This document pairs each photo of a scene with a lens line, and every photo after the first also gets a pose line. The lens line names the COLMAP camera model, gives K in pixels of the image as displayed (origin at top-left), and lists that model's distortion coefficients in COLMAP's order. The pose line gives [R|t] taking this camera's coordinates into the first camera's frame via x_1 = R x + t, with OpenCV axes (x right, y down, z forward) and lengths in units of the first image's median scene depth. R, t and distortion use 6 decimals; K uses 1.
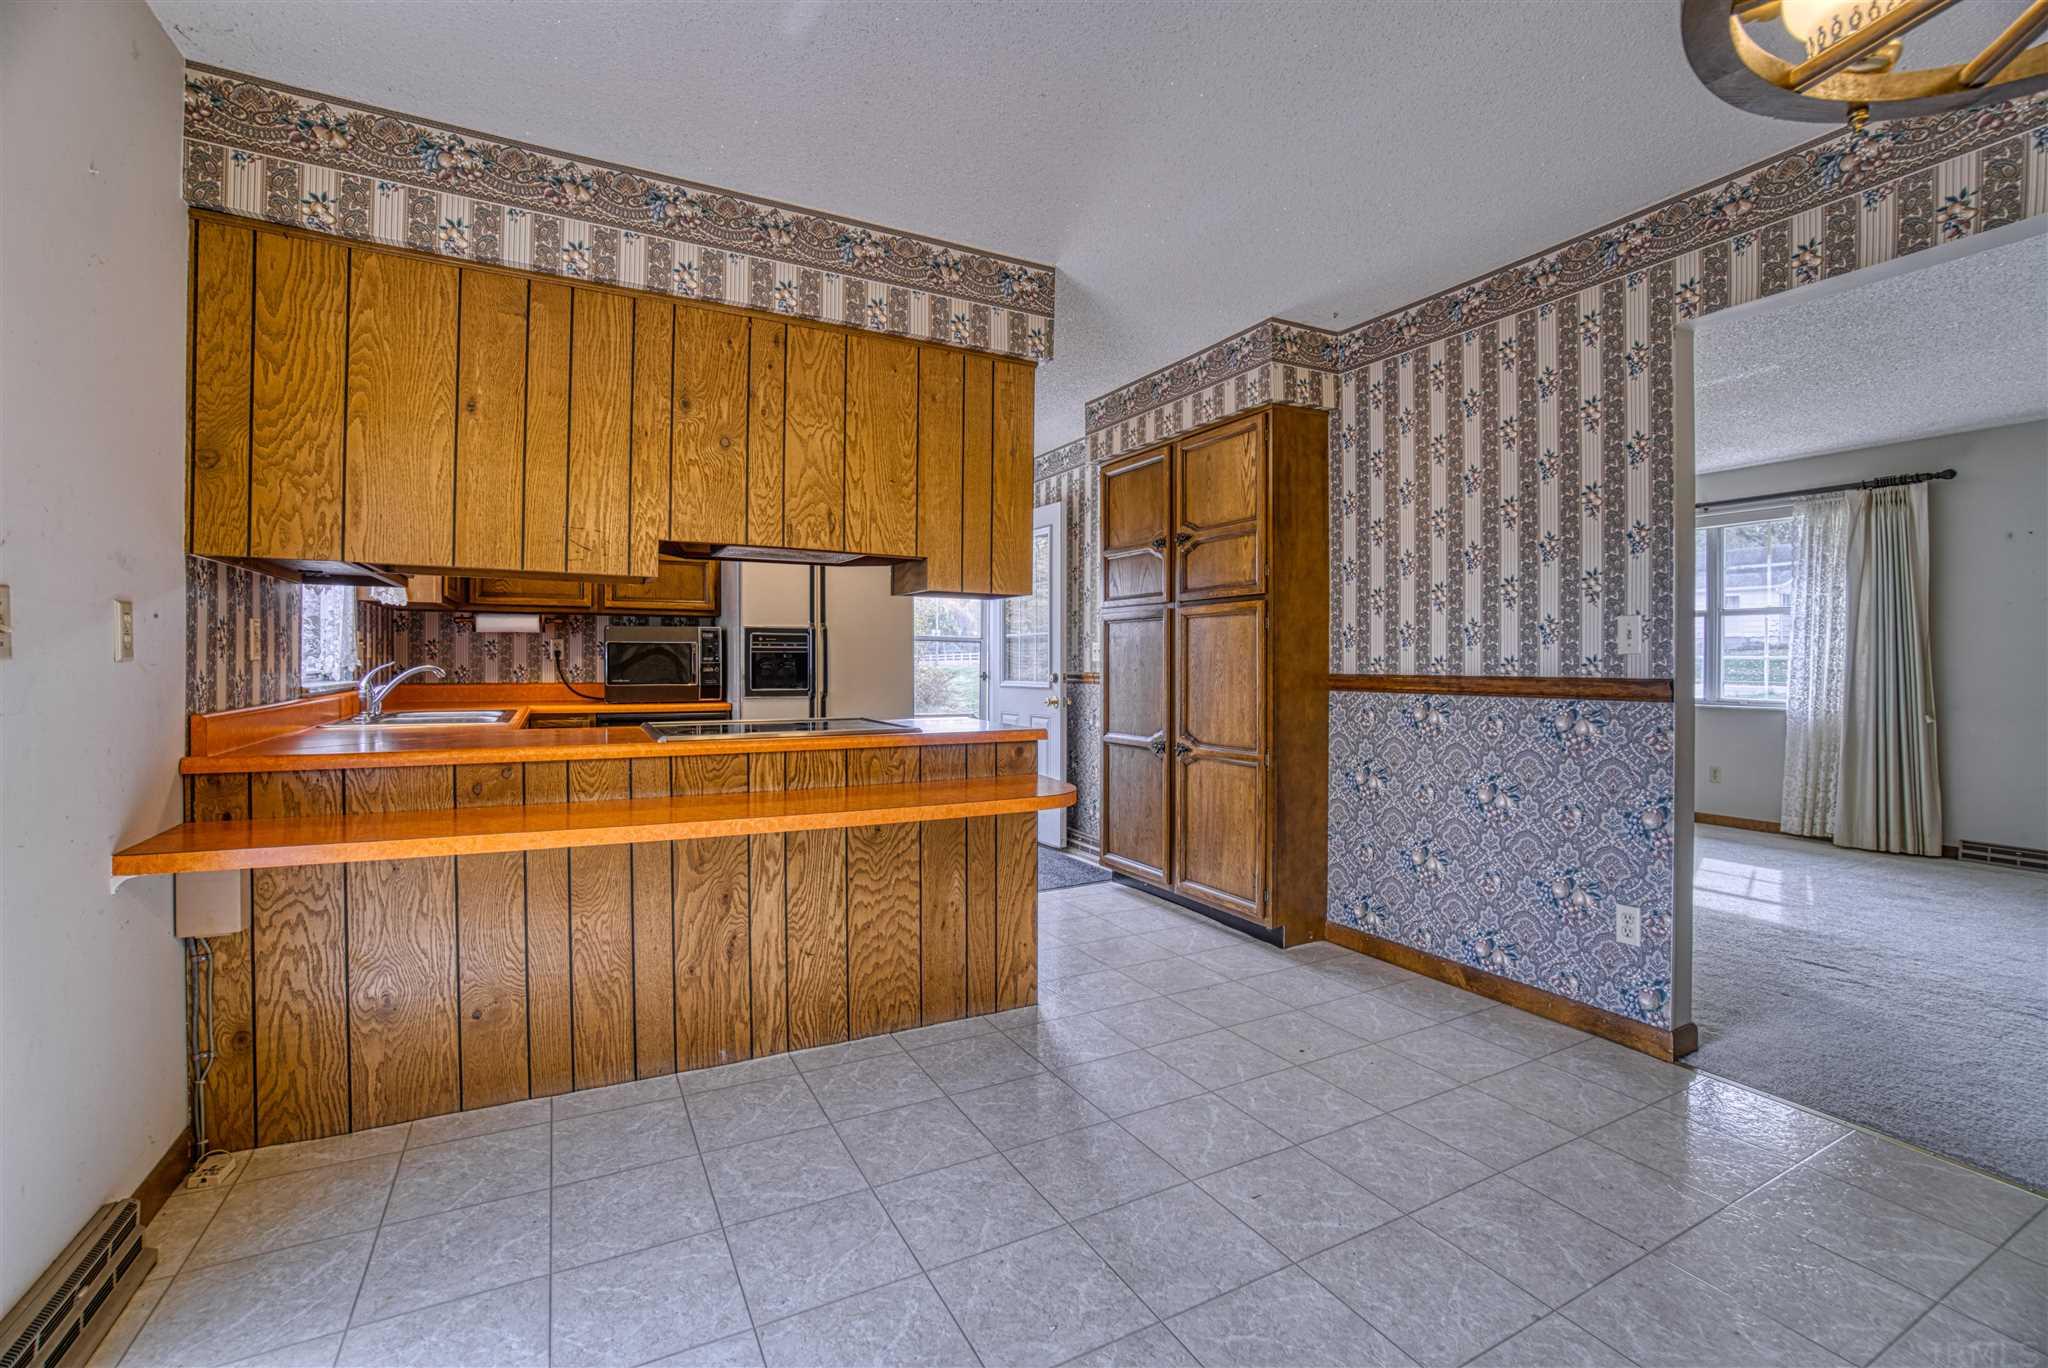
lens RADIAL K [[896.2, 0, 1022.4], [0, 896.2, 669.5], [0, 0, 1]] dist [-0.064635, 0.023083]
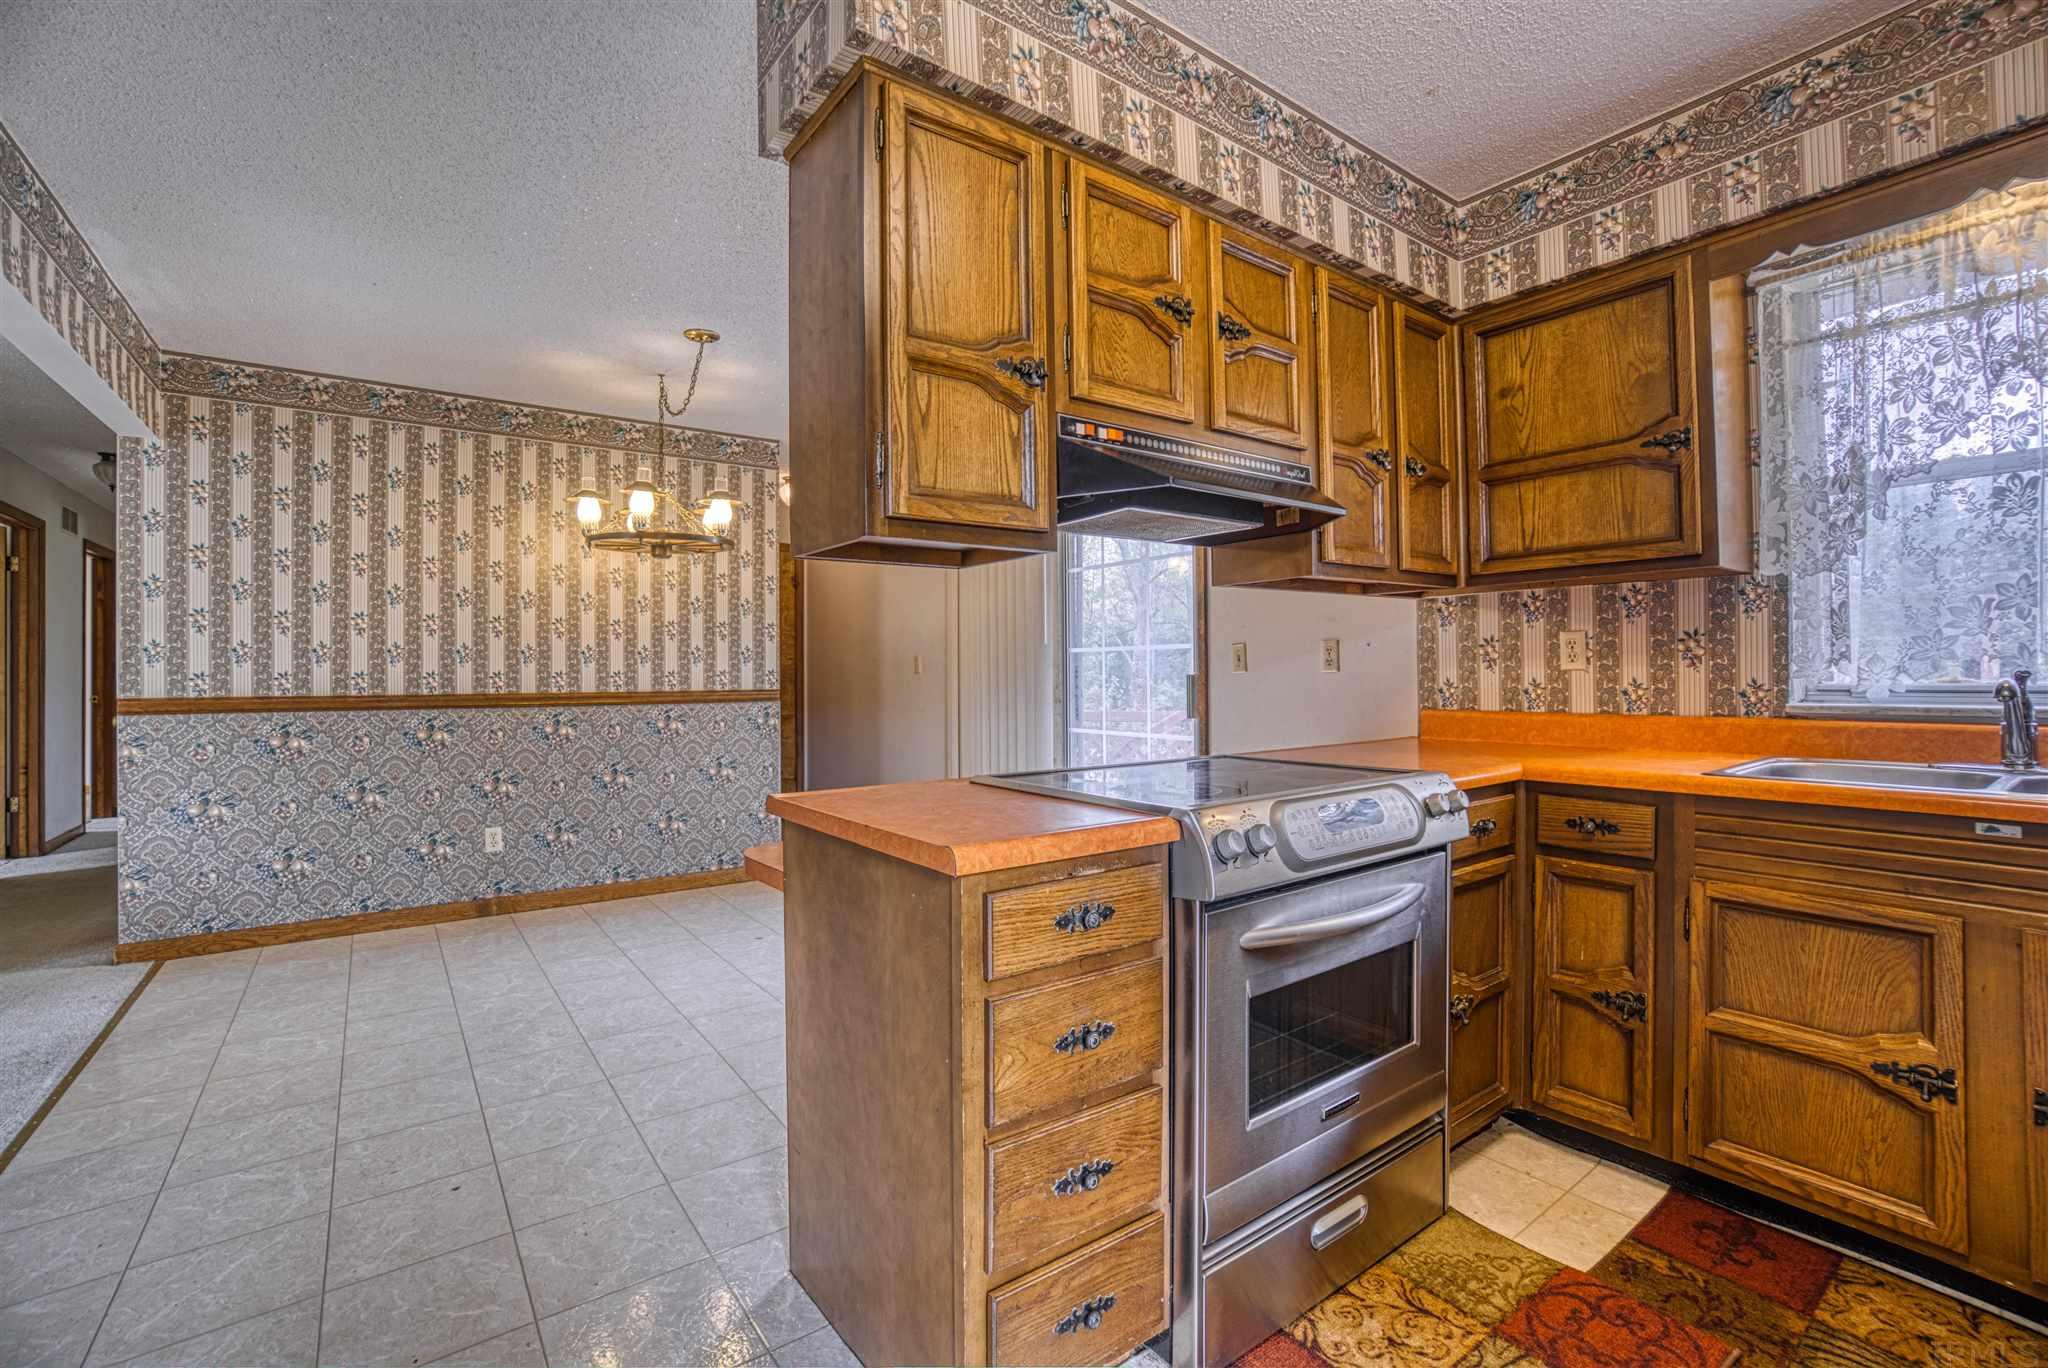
lens RADIAL K [[896.2, 0, 1019.9], [0, 896.2, 667.9], [0, 0, 1]] dist [-0.064635, 0.023083]
pose [[-0.988791, 0.003565, -0.149265, -0.051286], [0.003069, 0.999989, 0.003549, -0.016363], [0.149276, 0.003051, -0.988791, 1.699374]]
